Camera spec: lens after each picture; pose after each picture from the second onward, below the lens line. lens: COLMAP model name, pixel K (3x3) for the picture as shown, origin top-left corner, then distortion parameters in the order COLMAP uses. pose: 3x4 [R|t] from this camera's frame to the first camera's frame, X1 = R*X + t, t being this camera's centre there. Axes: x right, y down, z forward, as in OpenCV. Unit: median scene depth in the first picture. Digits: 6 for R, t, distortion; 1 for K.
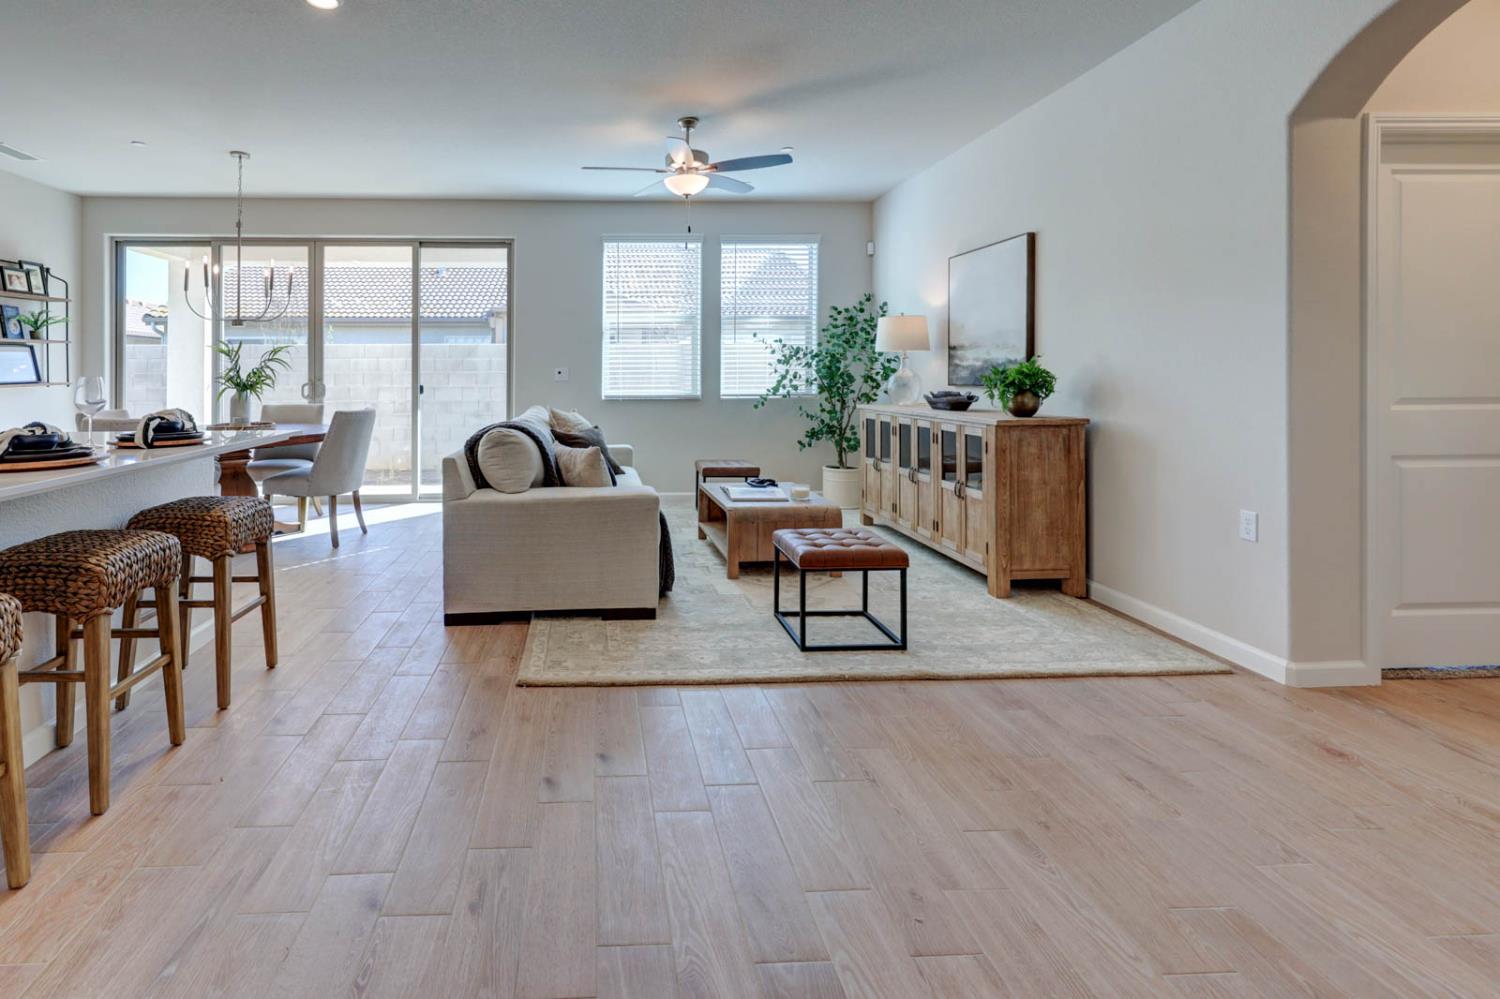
lens RADIAL K [[583.2, 0, 746.4], [0, 583.2, 485.1], [0, 0, 1]] dist [-0.000736, 0.000151]
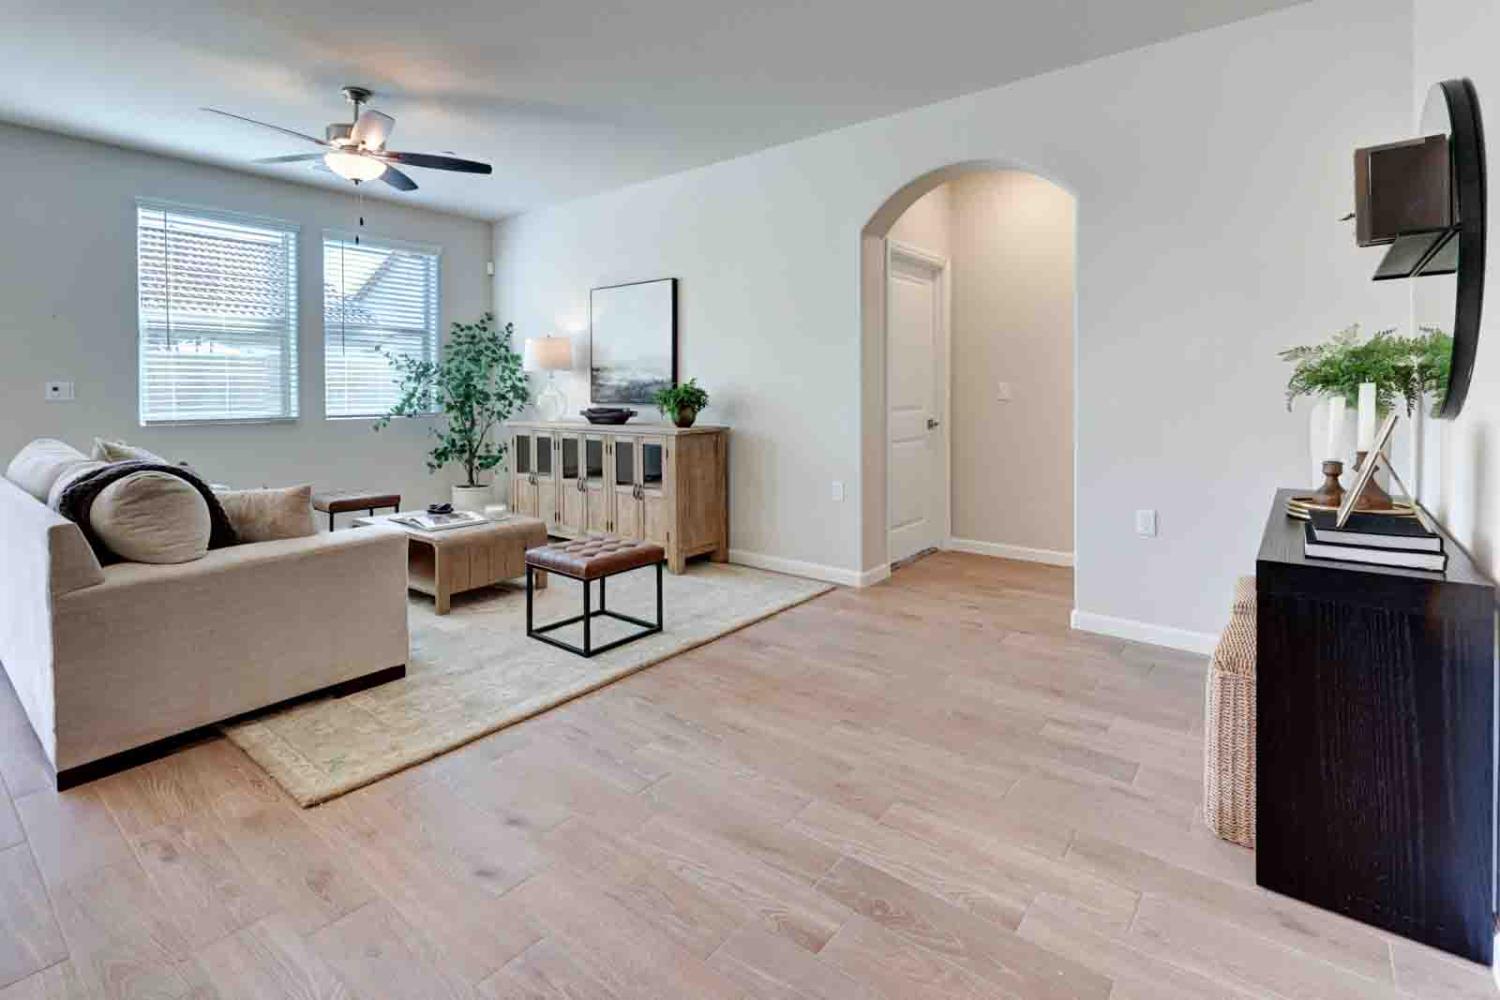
lens RADIAL K [[521.9, 0, 750.0], [0, 521.9, 500.0], [0, 0, 1]] dist [0.000299, 0.000097]
pose [[0.774898, -0.125221, 0.619558, -0.096923], [0.115870, 0.991712, 0.055516, -0.006271], [-0.621375, 0.028769, 0.782985, 0.032535]]
